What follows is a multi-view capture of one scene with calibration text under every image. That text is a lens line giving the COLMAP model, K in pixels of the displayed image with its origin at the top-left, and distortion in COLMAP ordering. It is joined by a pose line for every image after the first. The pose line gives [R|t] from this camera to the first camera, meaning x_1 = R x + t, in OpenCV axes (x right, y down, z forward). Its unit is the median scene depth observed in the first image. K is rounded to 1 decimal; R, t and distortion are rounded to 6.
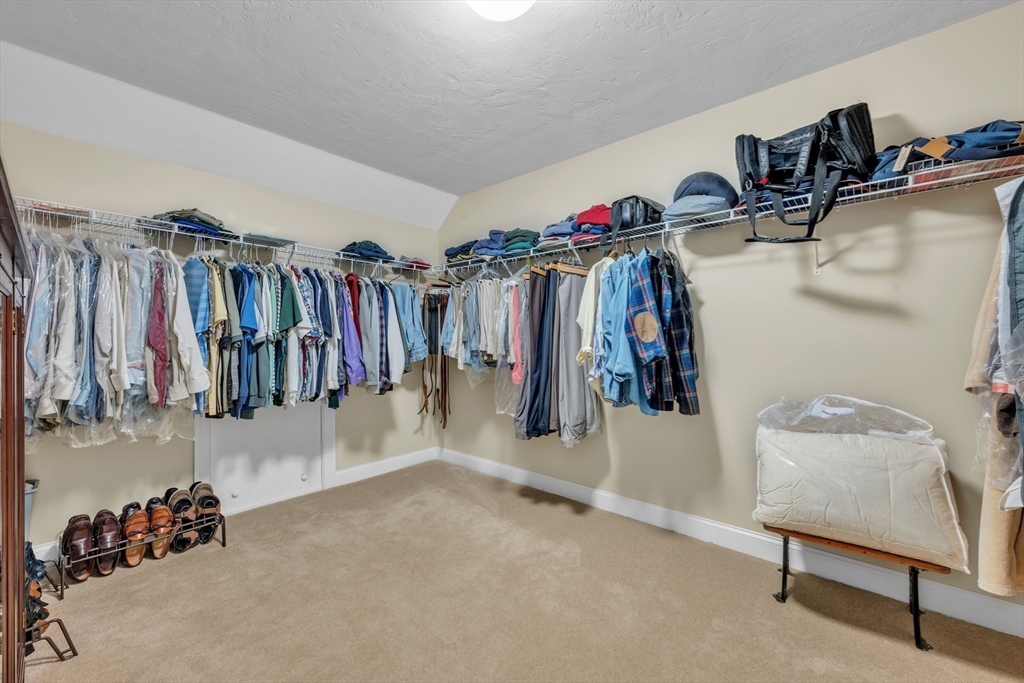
lens RADIAL K [[405.9, 0, 511.7], [0, 405.9, 340.2], [0, 0, 1]] dist [0.001626, 0.000067]
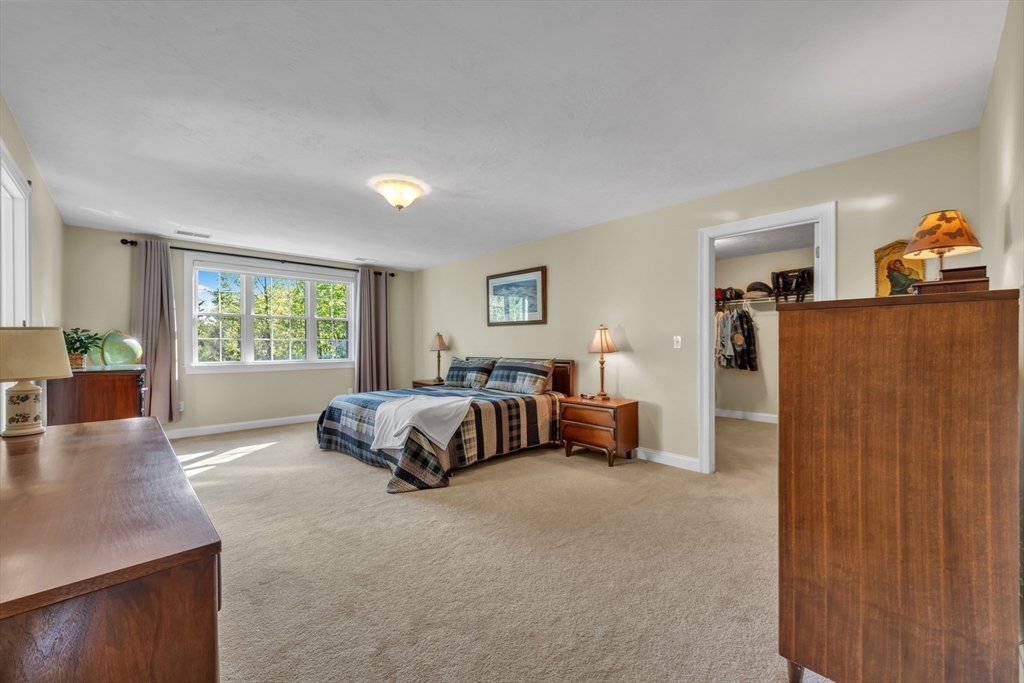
lens RADIAL K [[405.9, 0, 511.5], [0, 405.9, 343.0], [0, 0, 1]] dist [0.001626, 0.000067]
pose [[0.997292, -0.008861, -0.073012, -0.999101], [0.009343, 0.999937, 0.006255, -0.035261], [0.072952, -0.006920, 0.997311, -1.861616]]
